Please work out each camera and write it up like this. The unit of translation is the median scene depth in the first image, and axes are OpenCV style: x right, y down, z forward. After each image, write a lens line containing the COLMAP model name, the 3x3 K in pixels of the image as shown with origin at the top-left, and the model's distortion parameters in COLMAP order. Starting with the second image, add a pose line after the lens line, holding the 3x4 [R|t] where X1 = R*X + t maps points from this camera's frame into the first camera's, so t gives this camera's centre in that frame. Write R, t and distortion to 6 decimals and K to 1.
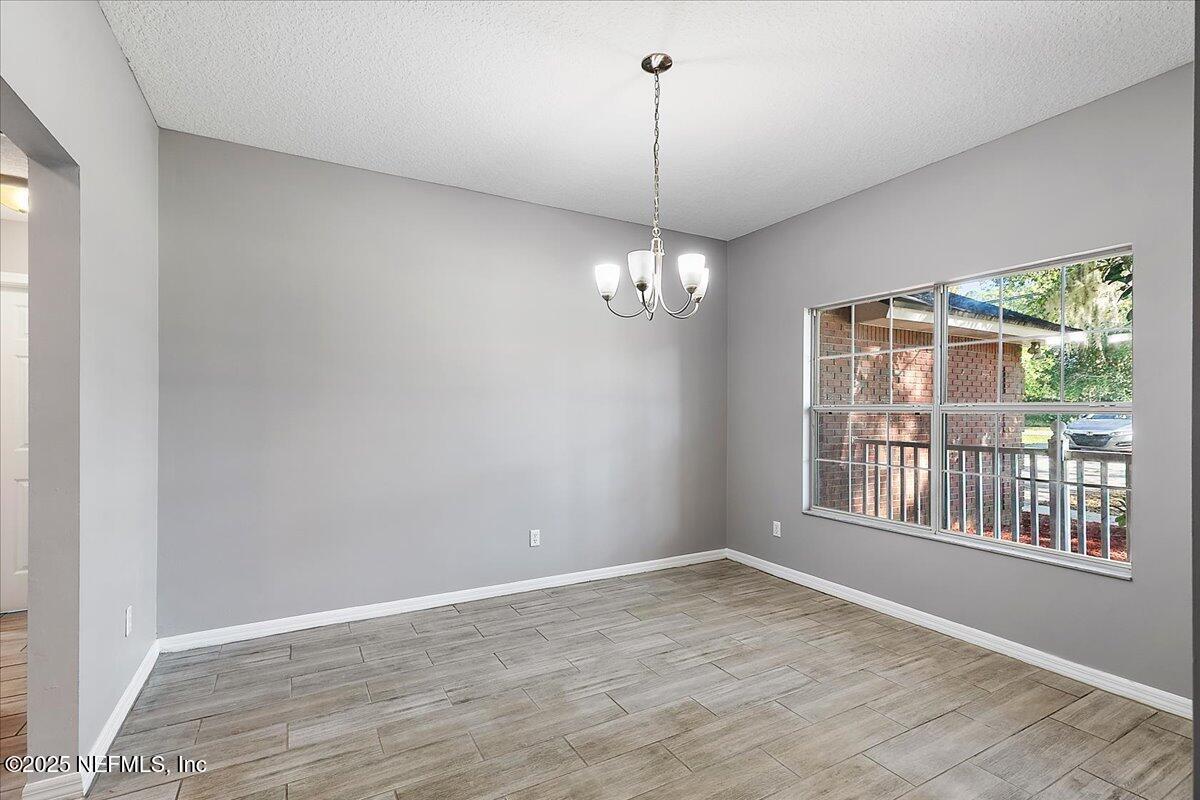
lens RADIAL K [[548.2, 0, 597.5], [0, 548.2, 408.2], [0, 0, 1]] dist [0.005589, -0.000354]
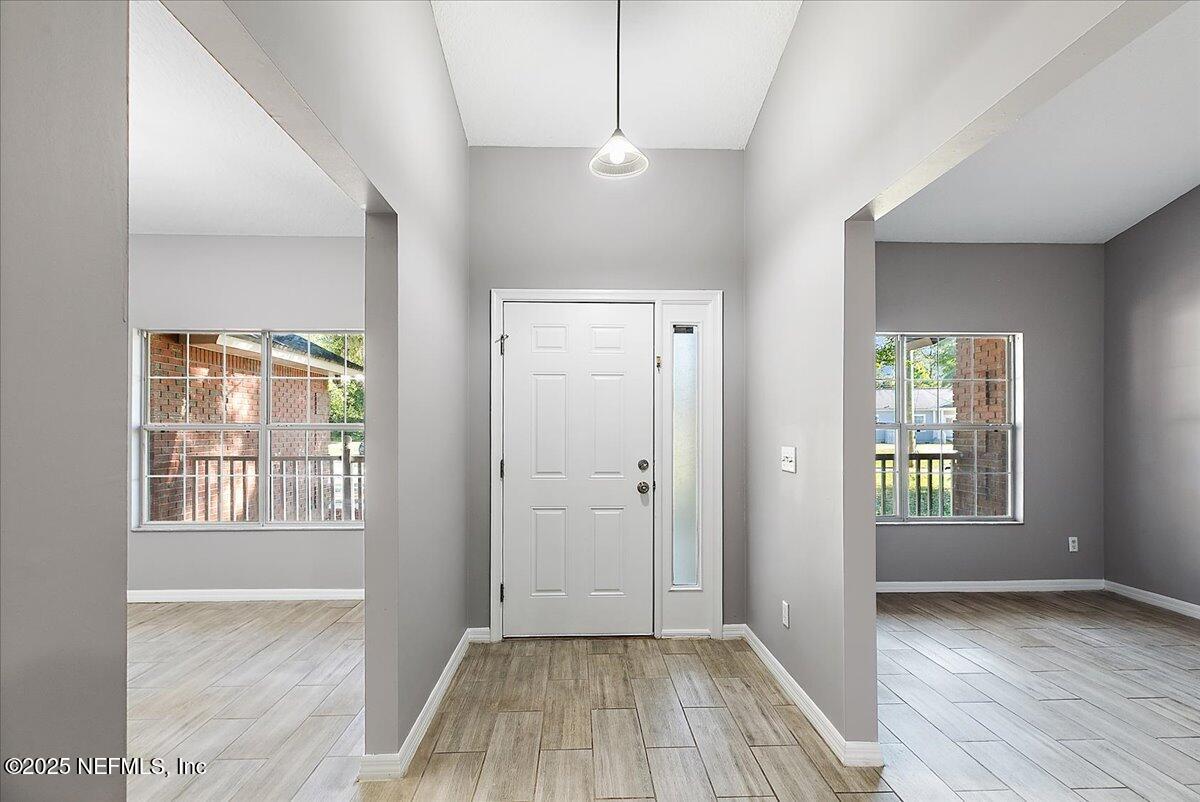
lens RADIAL K [[548.2, 0, 592.8], [0, 548.2, 428.2], [0, 0, 1]] dist [0.005589, -0.000354]
pose [[0.454914, -0.004110, 0.890526, -0.115128], [0.000463, 0.999990, 0.004379, -0.001120], [-0.890535, -0.001580, 0.454912, -0.176004]]
